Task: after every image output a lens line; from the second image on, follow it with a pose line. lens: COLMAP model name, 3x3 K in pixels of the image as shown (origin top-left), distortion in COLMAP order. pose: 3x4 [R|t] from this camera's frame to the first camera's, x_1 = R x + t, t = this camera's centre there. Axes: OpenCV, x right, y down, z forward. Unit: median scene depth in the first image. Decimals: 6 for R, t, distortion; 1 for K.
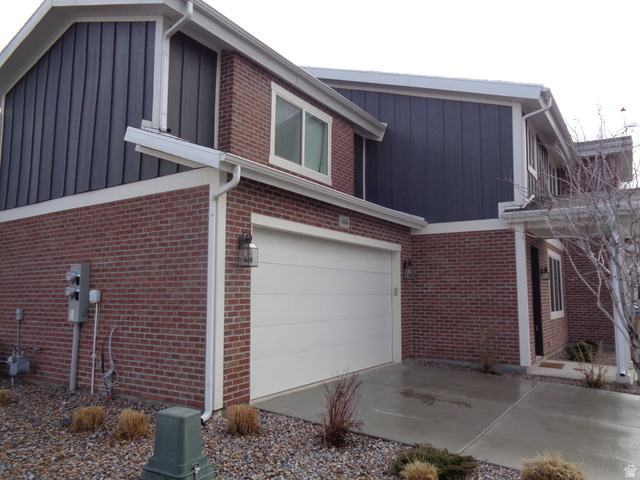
lens RADIAL K [[486.1, 0, 321.6], [0, 486.1, 253.2], [0, 0, 1]] dist [-0.001916, 0.000461]
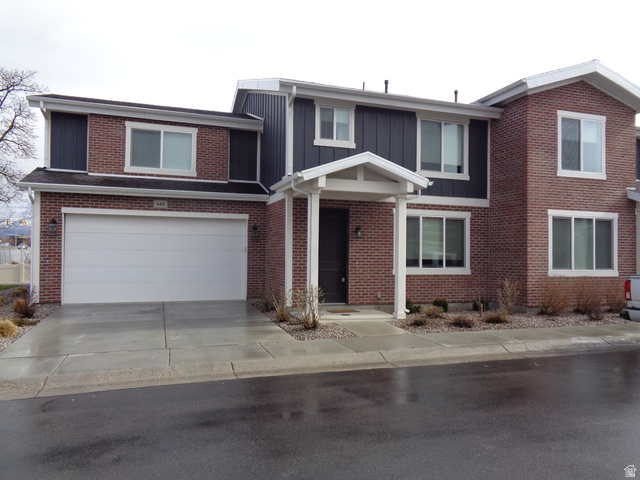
lens RADIAL K [[478.5, 0, 309.4], [0, 478.5, 240.3], [0, 0, 1]] dist [0.024054, -0.000359]
pose [[0.778130, -0.020193, -0.627778, 1.365554], [0.048928, 0.998395, 0.028531, 0.030731], [0.626194, -0.052917, 0.777869, 0.103999]]
